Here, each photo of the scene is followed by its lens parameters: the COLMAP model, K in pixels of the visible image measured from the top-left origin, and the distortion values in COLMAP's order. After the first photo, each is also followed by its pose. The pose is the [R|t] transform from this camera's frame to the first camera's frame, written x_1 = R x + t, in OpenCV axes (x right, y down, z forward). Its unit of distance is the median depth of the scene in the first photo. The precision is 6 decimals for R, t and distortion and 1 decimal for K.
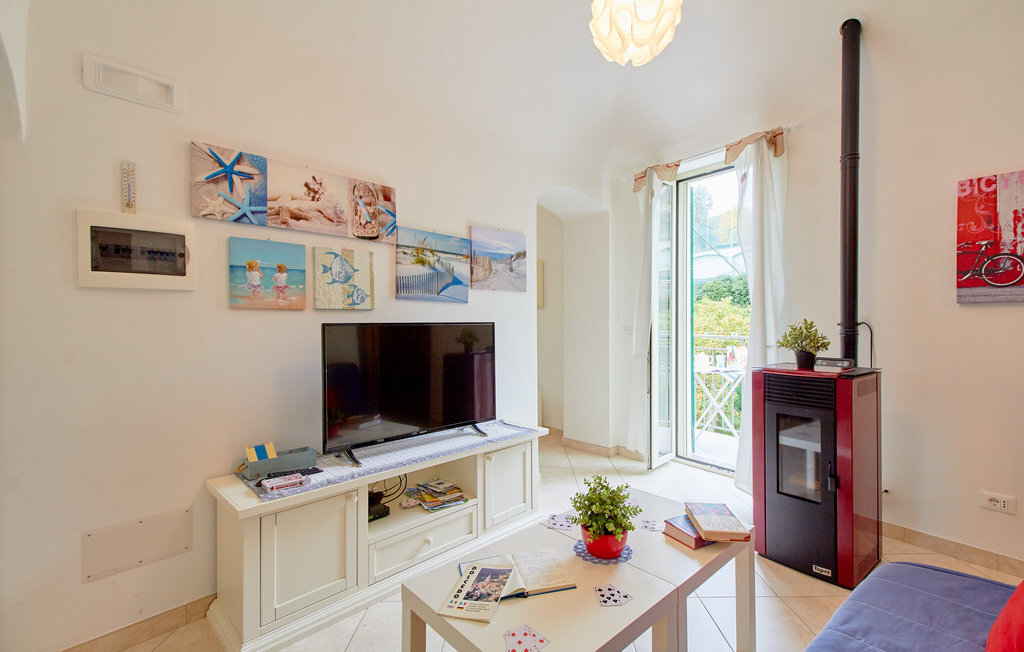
lens RADIAL K [[453.6, 0, 510.3], [0, 453.6, 322.9], [0, 0, 1]] dist [0.019418, -0.000030]
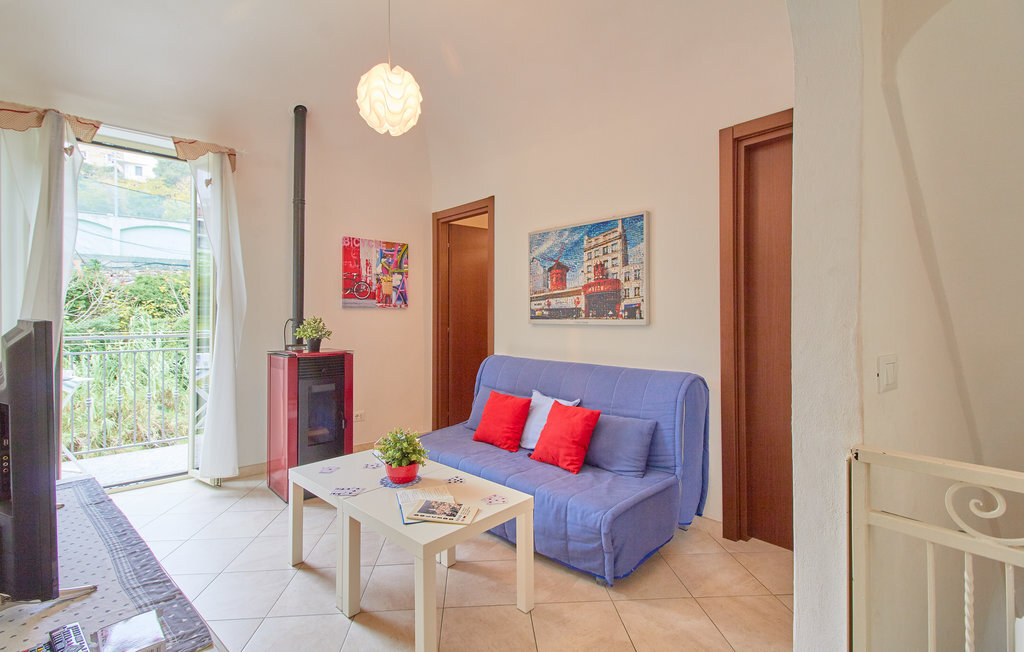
lens RADIAL K [[486.1, 0, 508.4], [0, 486.1, 314.3], [0, 0, 1]] dist [0.021898, -0.000096]
pose [[-0.067904, 0.012416, 0.997615, -0.891611], [0.004930, 0.999915, -0.012109, 0.008382], [-0.997680, 0.004096, -0.067959, 0.527733]]
